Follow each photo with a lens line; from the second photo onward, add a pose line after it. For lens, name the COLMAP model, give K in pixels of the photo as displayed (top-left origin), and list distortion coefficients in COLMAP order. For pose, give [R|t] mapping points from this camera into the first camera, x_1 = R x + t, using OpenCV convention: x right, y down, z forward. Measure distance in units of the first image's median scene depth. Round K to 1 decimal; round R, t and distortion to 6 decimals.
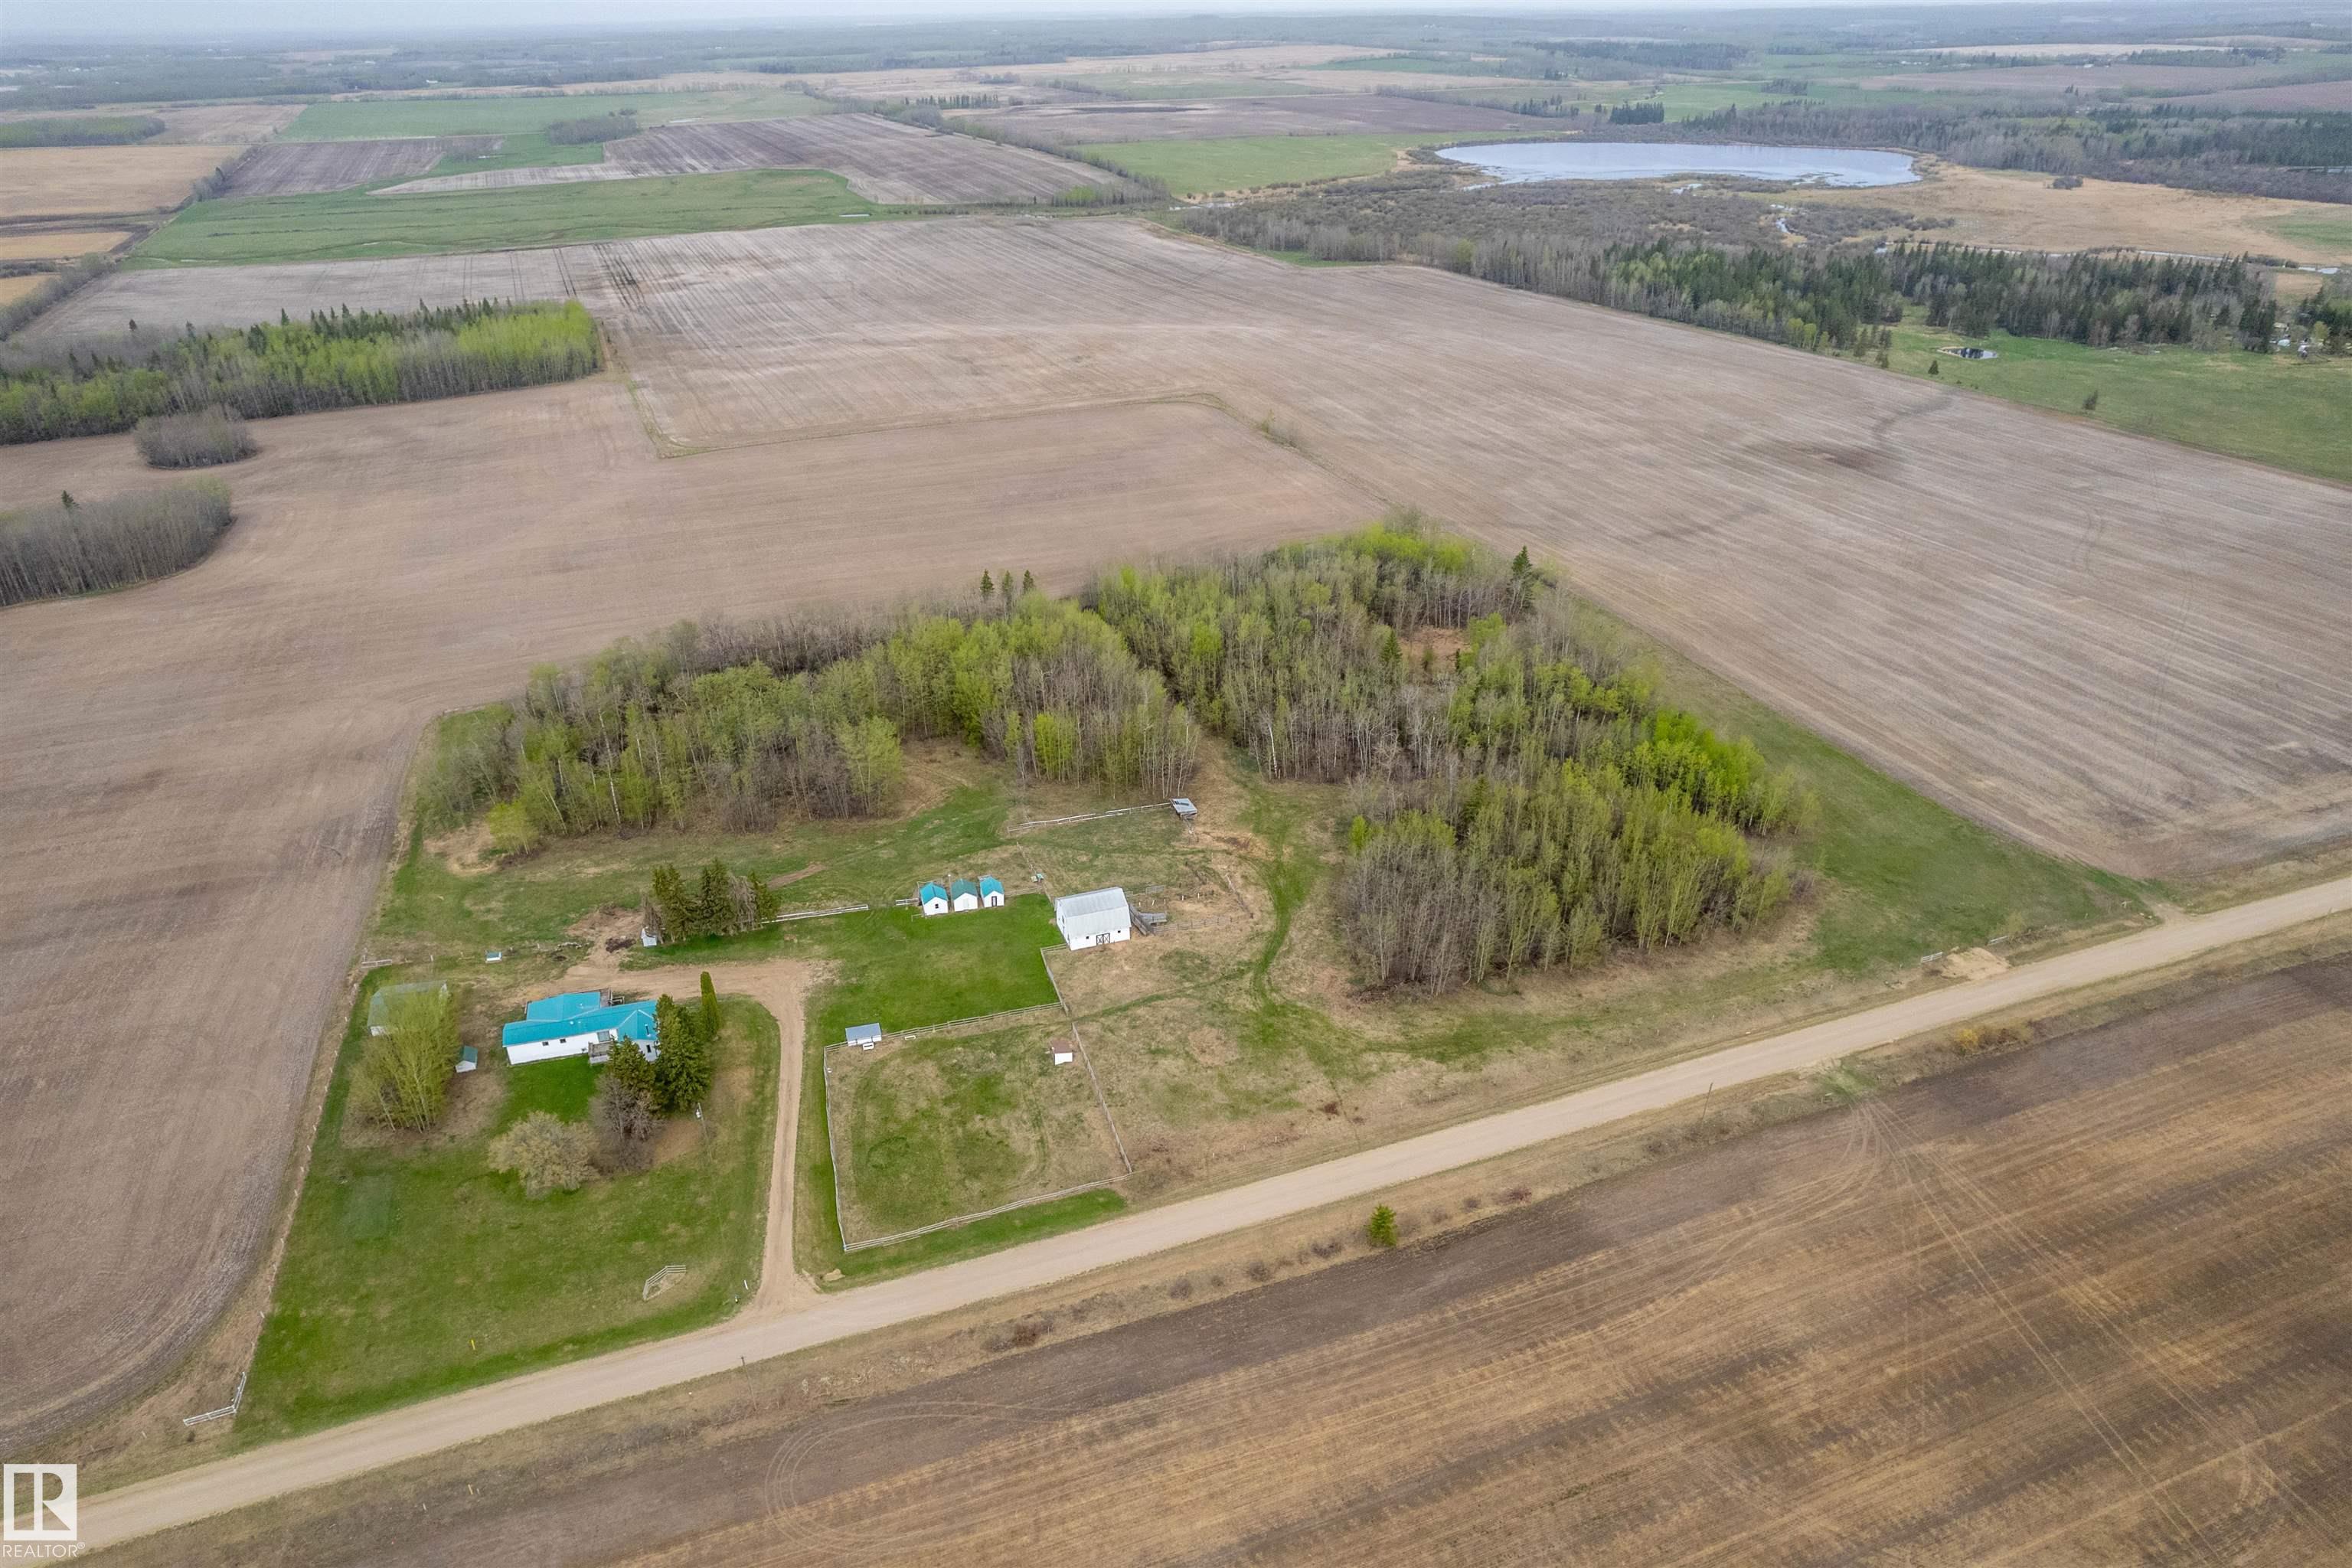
lens RADIAL K [[1527.8, 0, 1153.7], [0, 1527.8, 836.1], [0, 0, 1]] dist [-0.071074, 0.049946]
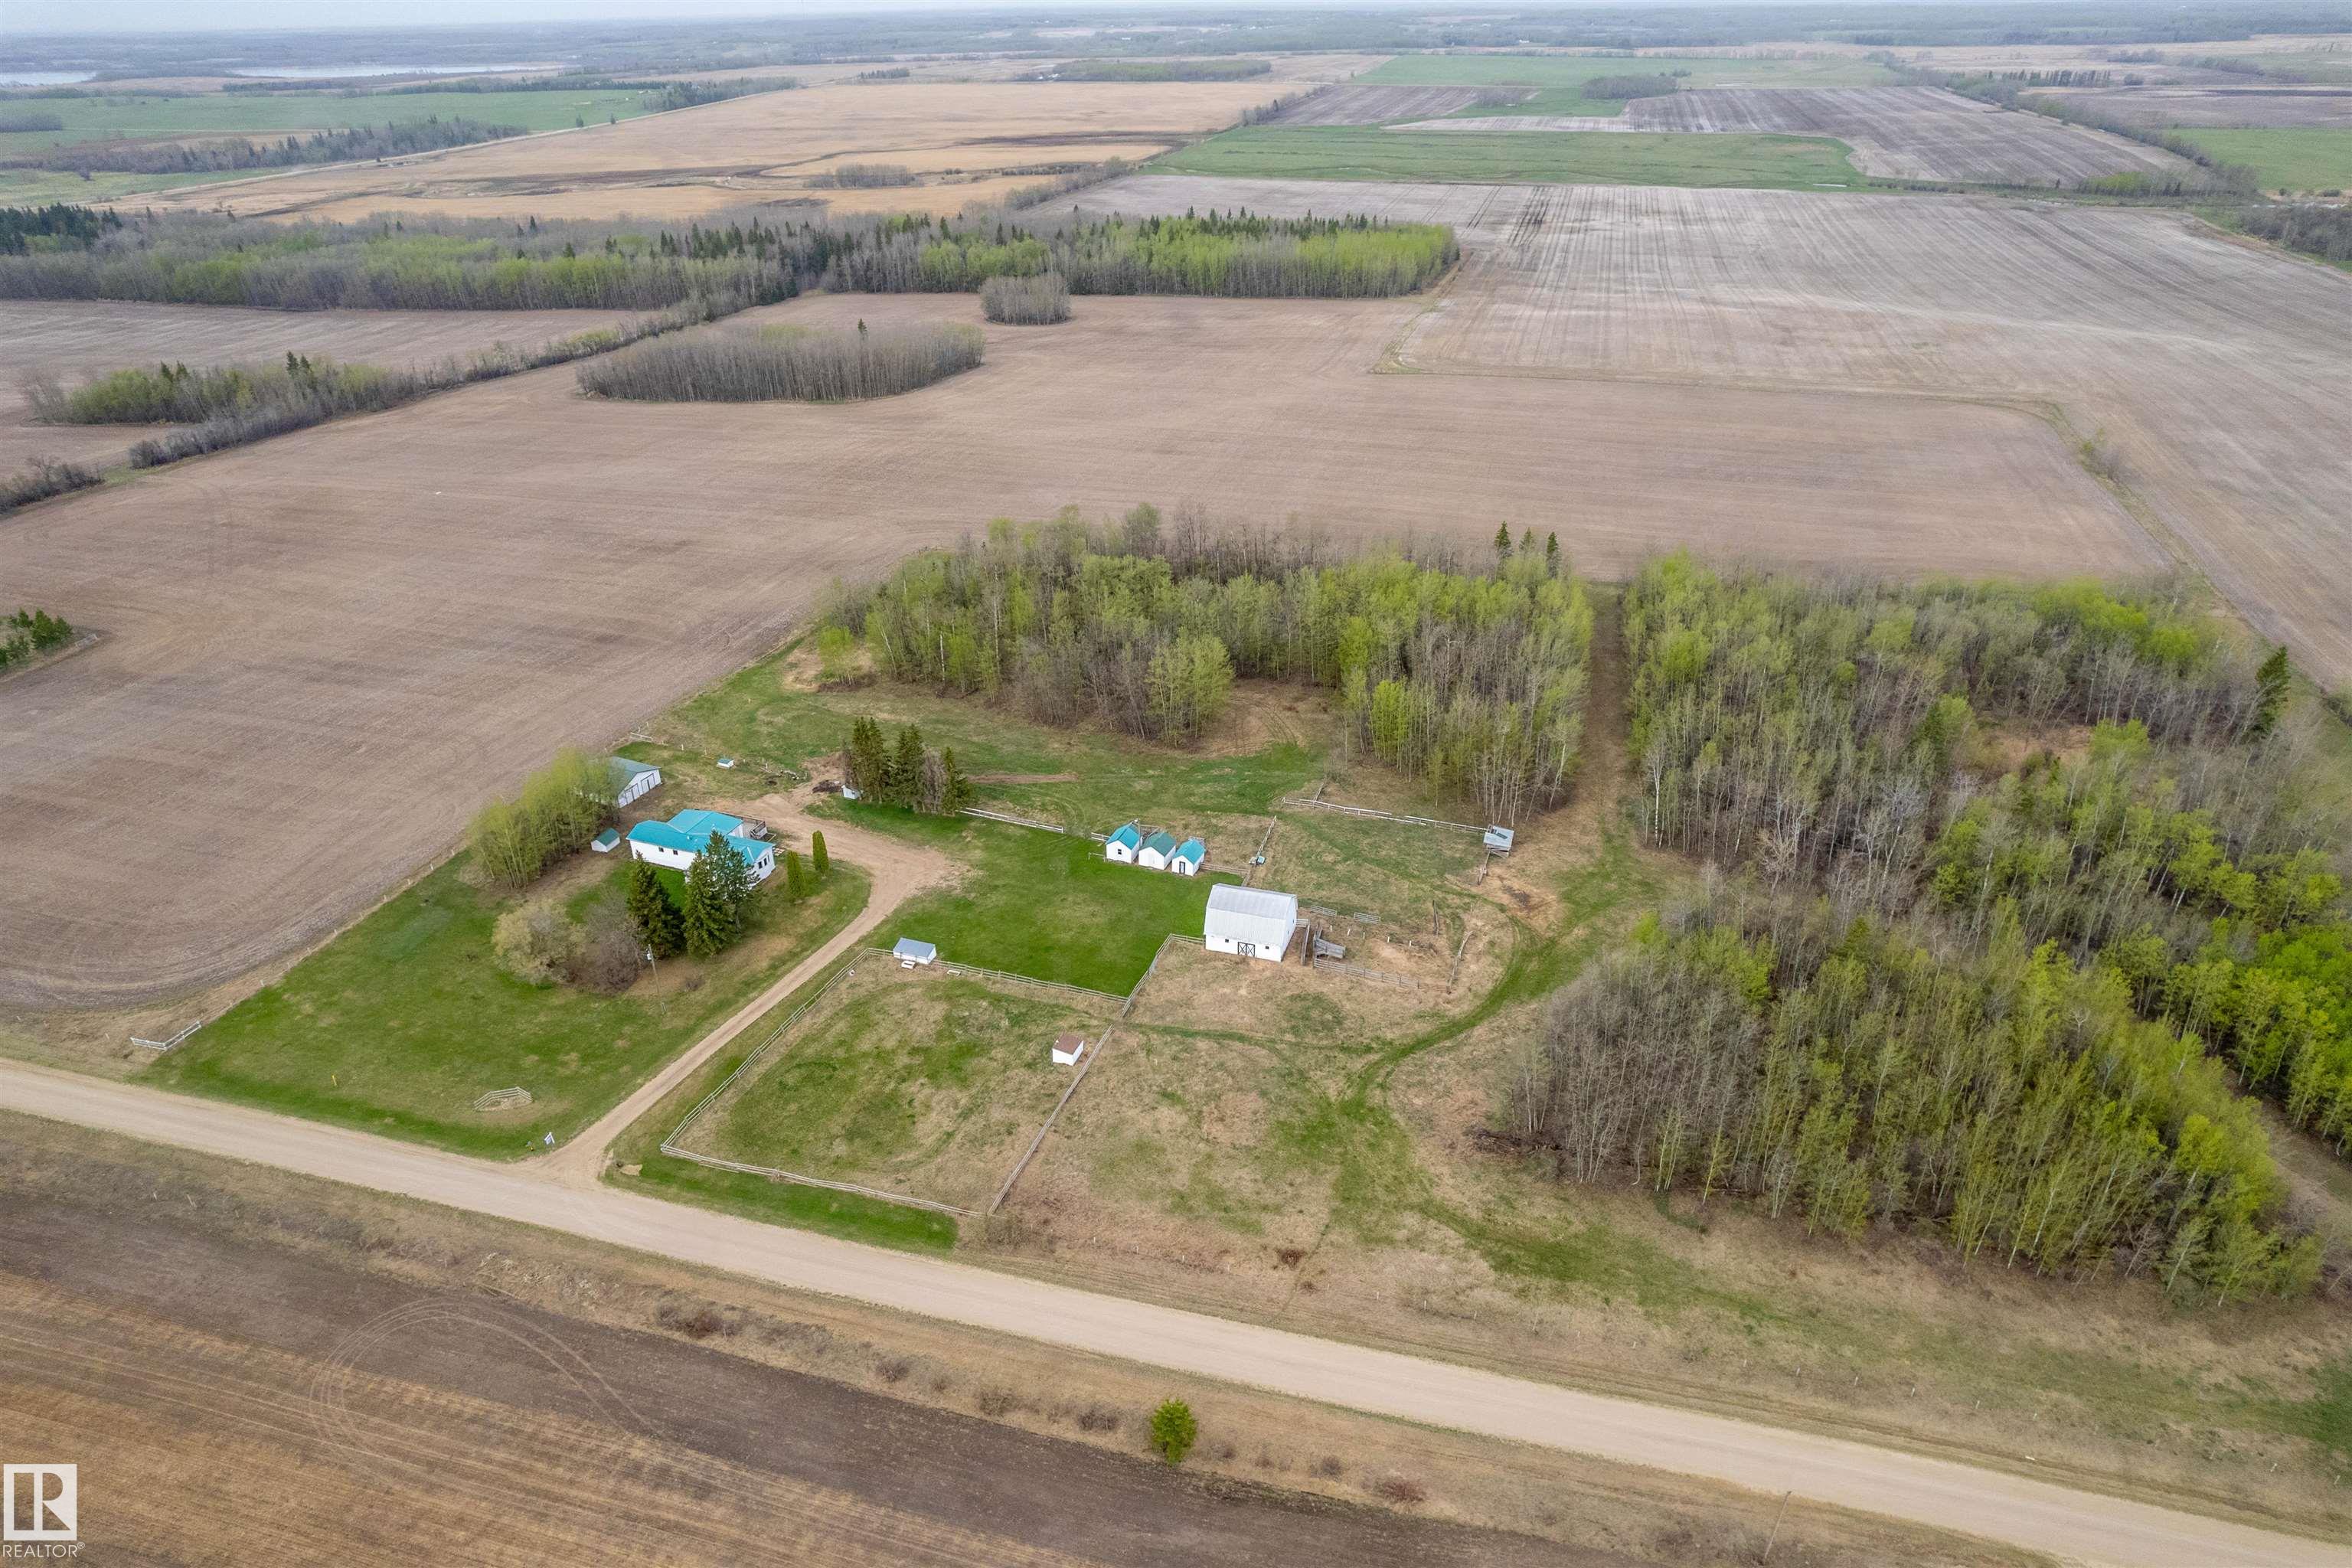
lens RADIAL K [[1527.8, 0, 1153.7], [0, 1527.8, 836.1], [0, 0, 1]] dist [-0.071074, 0.049946]
pose [[0.797927, 0.293401, -0.526525, 0.328301], [-0.286606, 0.953146, 0.096792, -0.051772], [0.530254, 0.073673, 0.844632, 0.295978]]
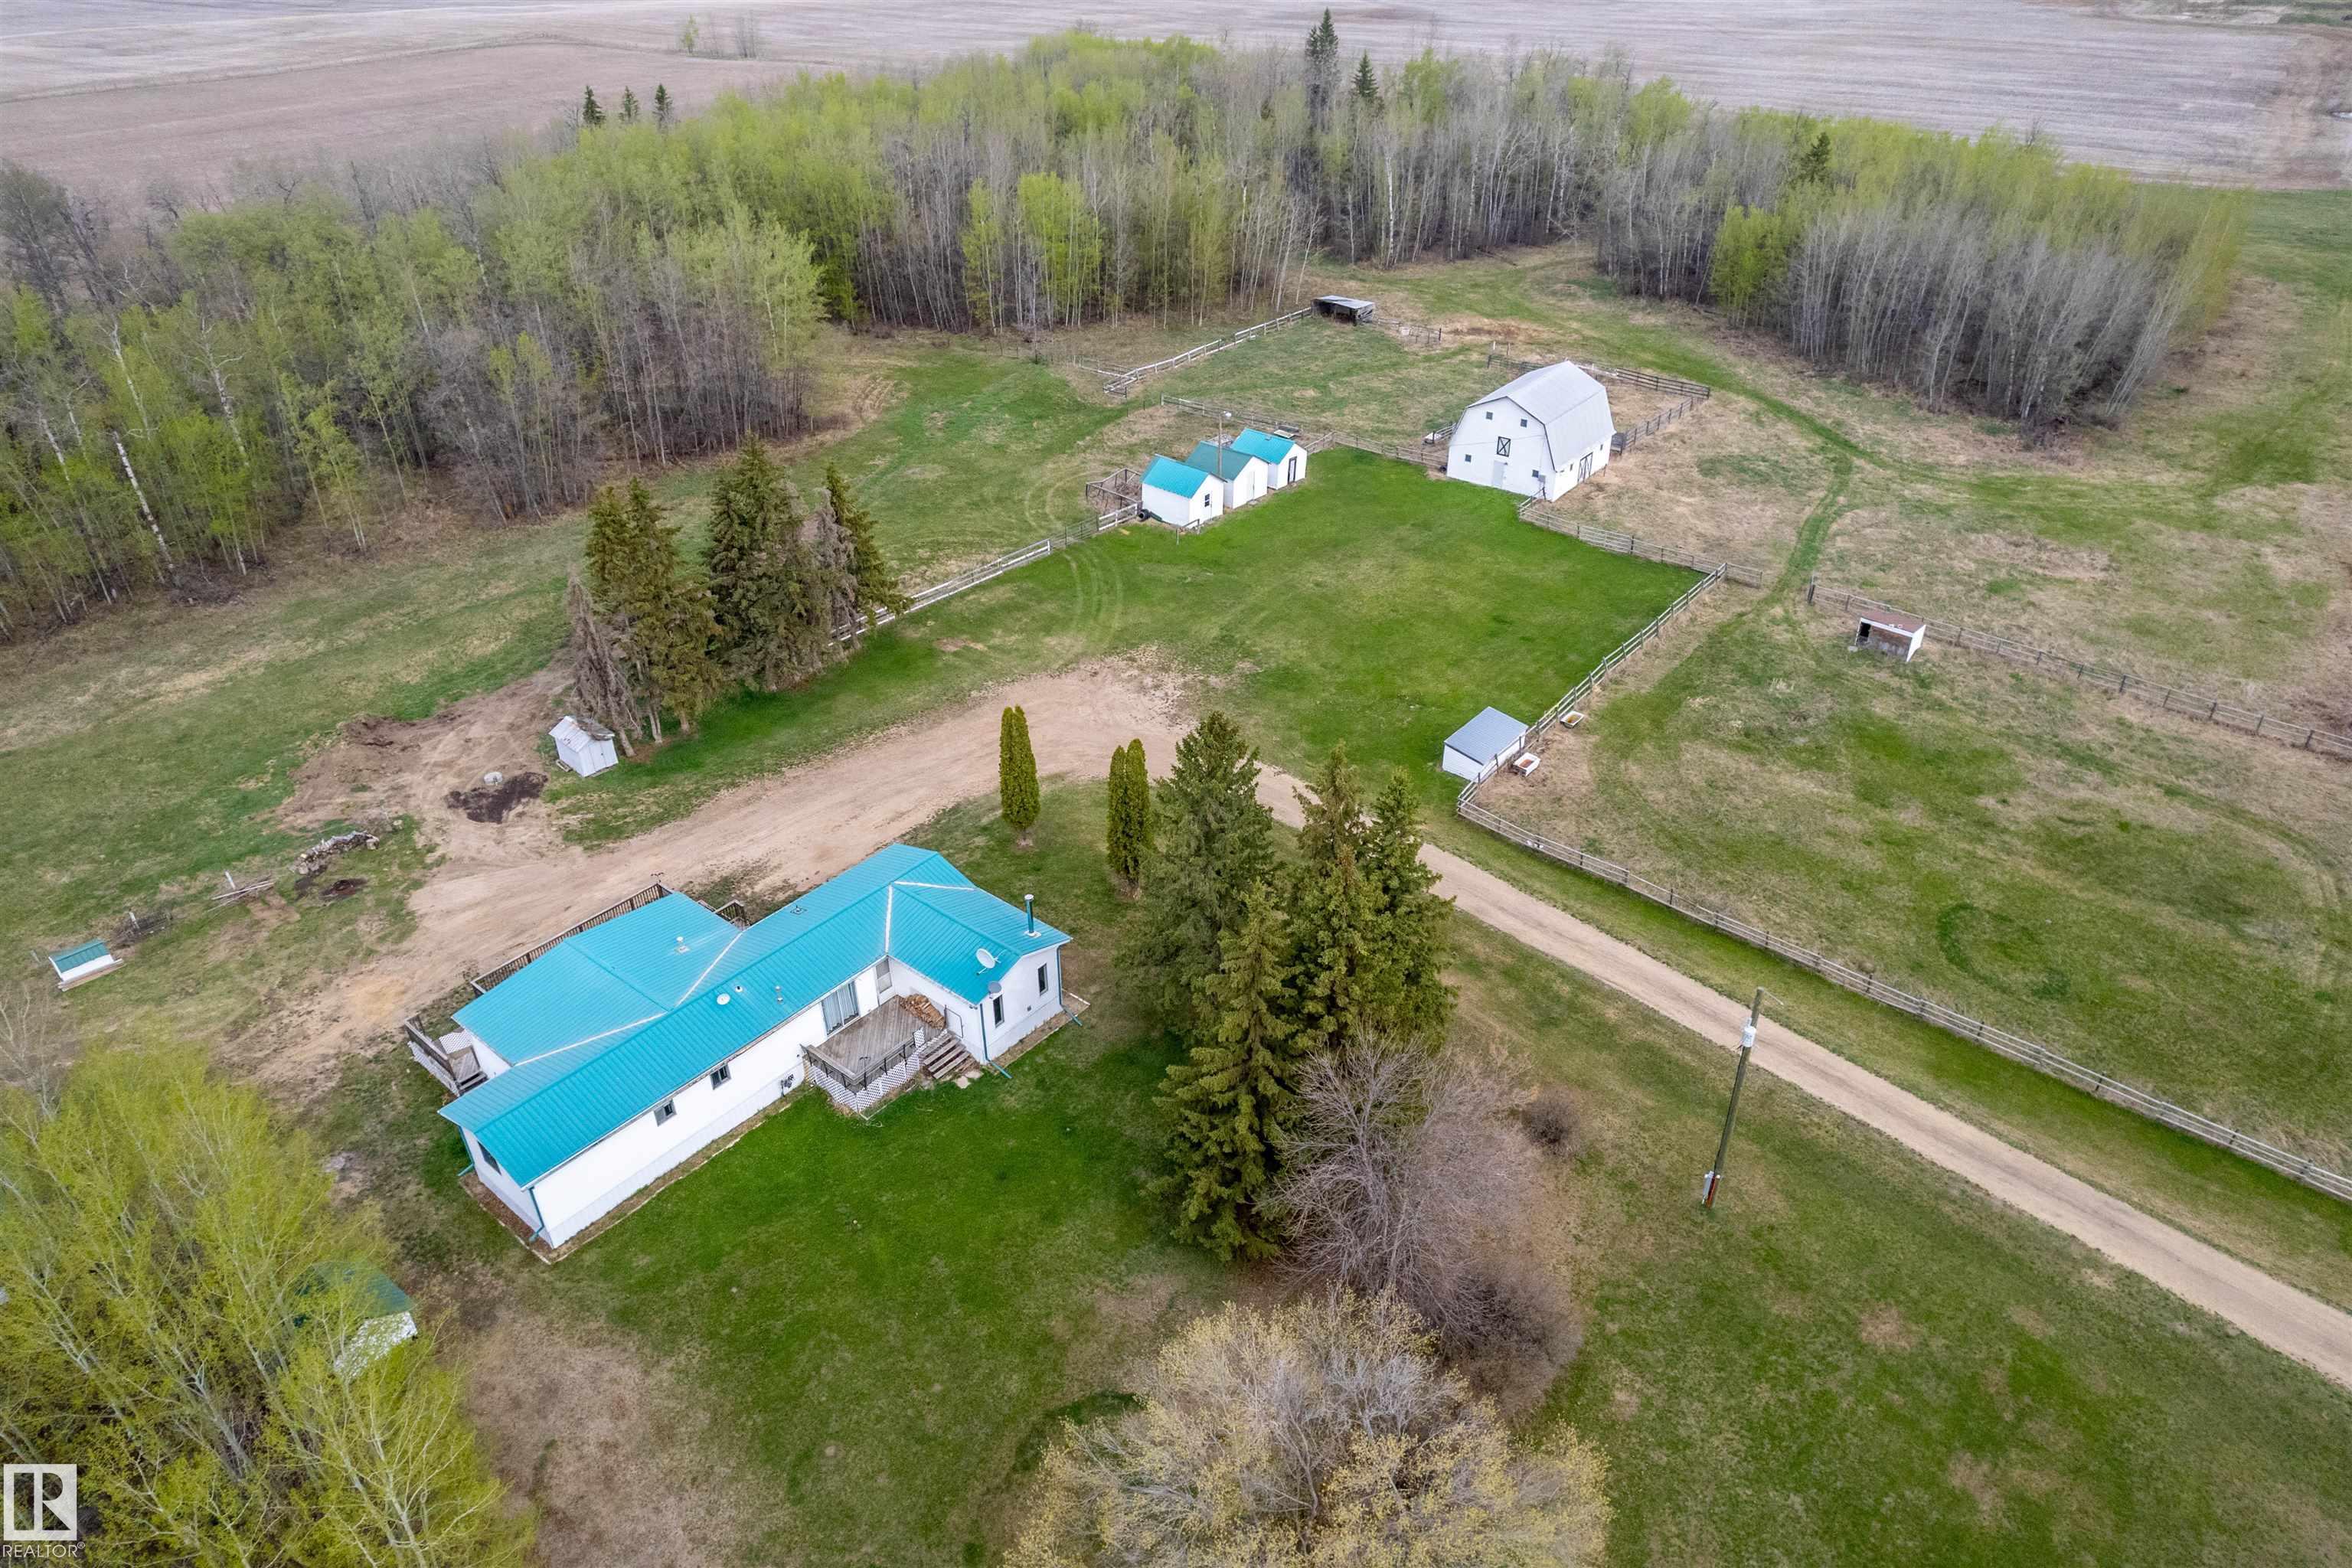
lens RADIAL K [[1548.7, 0, 1152.6], [0, 1548.7, 820.2], [0, 0, 1]] dist [-0.072559, 0.053728]
pose [[0.832716, -0.305007, 0.462120, -0.387137], [0.274416, 0.952228, 0.134004, 0.070570], [-0.480916, 0.015226, 0.876635, 0.654189]]
